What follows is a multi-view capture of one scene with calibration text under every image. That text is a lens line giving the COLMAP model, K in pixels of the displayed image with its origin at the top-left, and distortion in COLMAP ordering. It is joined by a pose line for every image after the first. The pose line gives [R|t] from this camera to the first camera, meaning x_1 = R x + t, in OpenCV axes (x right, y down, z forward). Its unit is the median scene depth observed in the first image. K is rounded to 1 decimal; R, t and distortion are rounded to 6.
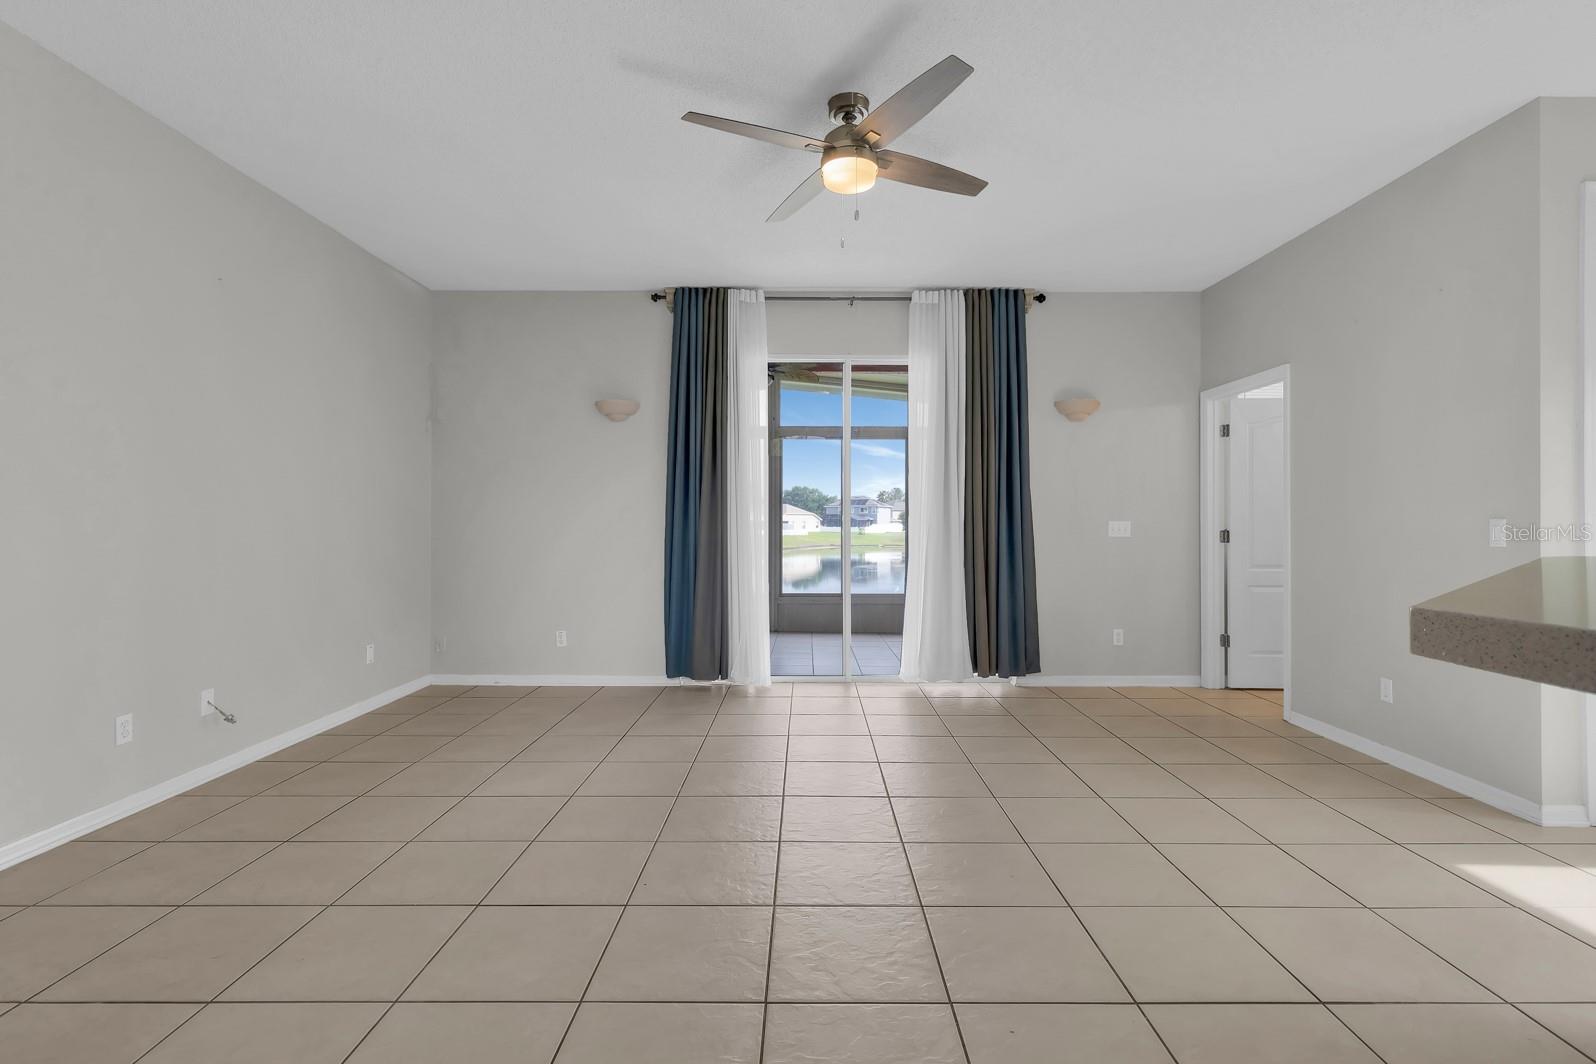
lens RADIAL K [[747.6, 0, 805.8], [0, 747.6, 518.1], [0, 0, 1]] dist [0.000637, 0.001080]
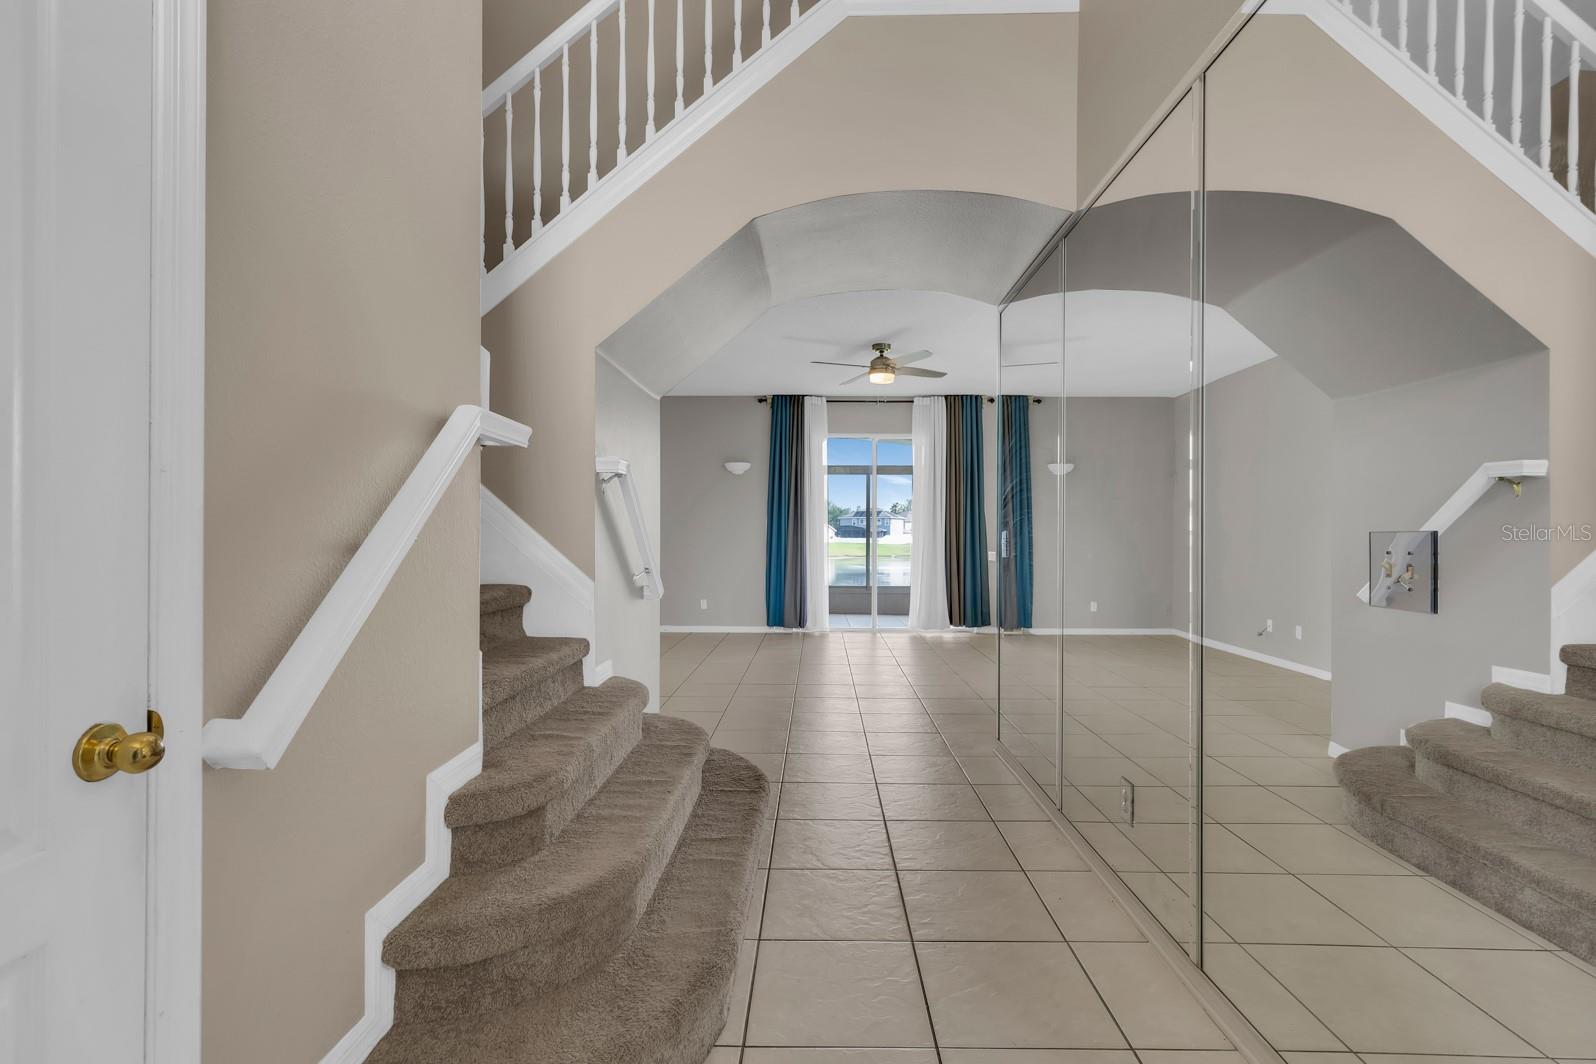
lens RADIAL K [[747.6, 0, 807.2], [0, 747.6, 537.8], [0, 0, 1]] dist [0.000637, 0.001080]
pose [[0.999883, 0.000787, -0.015266, -0.071281], [-0.000612, 0.999934, 0.011461, -0.006956], [0.015274, -0.011451, 0.999818, -0.678791]]
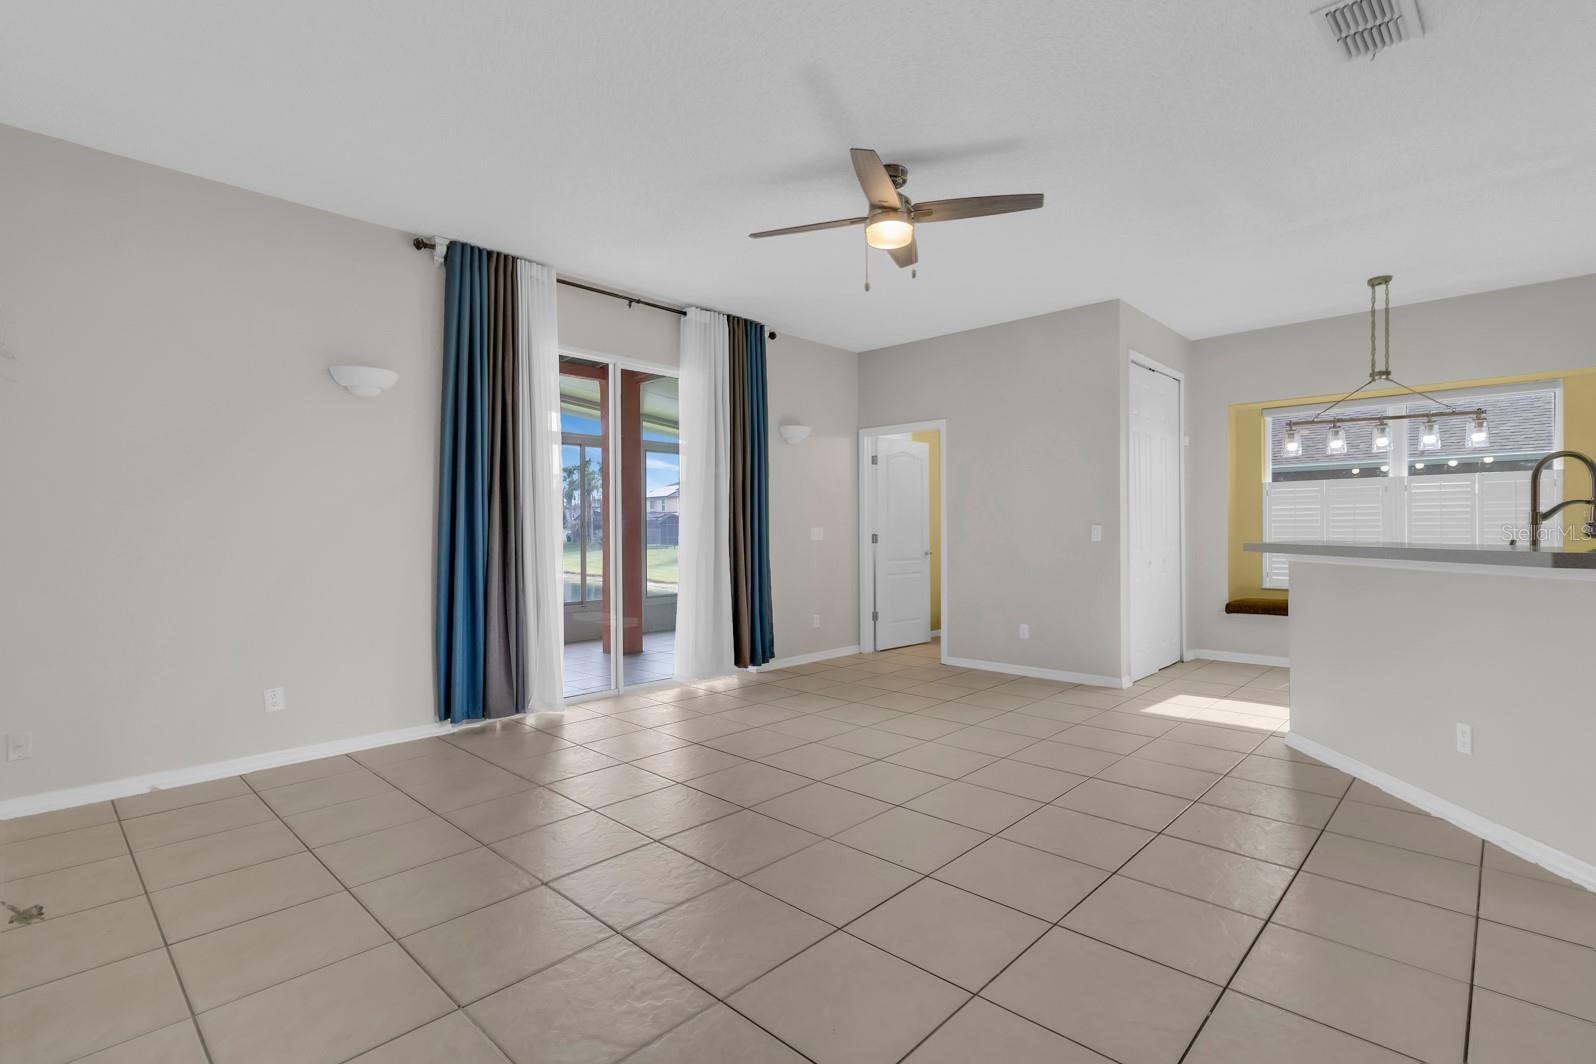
lens RADIAL K [[747.6, 0, 808.6], [0, 747.6, 530.4], [0, 0, 1]] dist [0.000637, 0.001080]
pose [[0.685811, -0.005943, 0.727755, -0.498046], [0.003007, 0.999981, 0.005333, 0.002091], [-0.727773, -0.001469, 0.685816, 0.164750]]
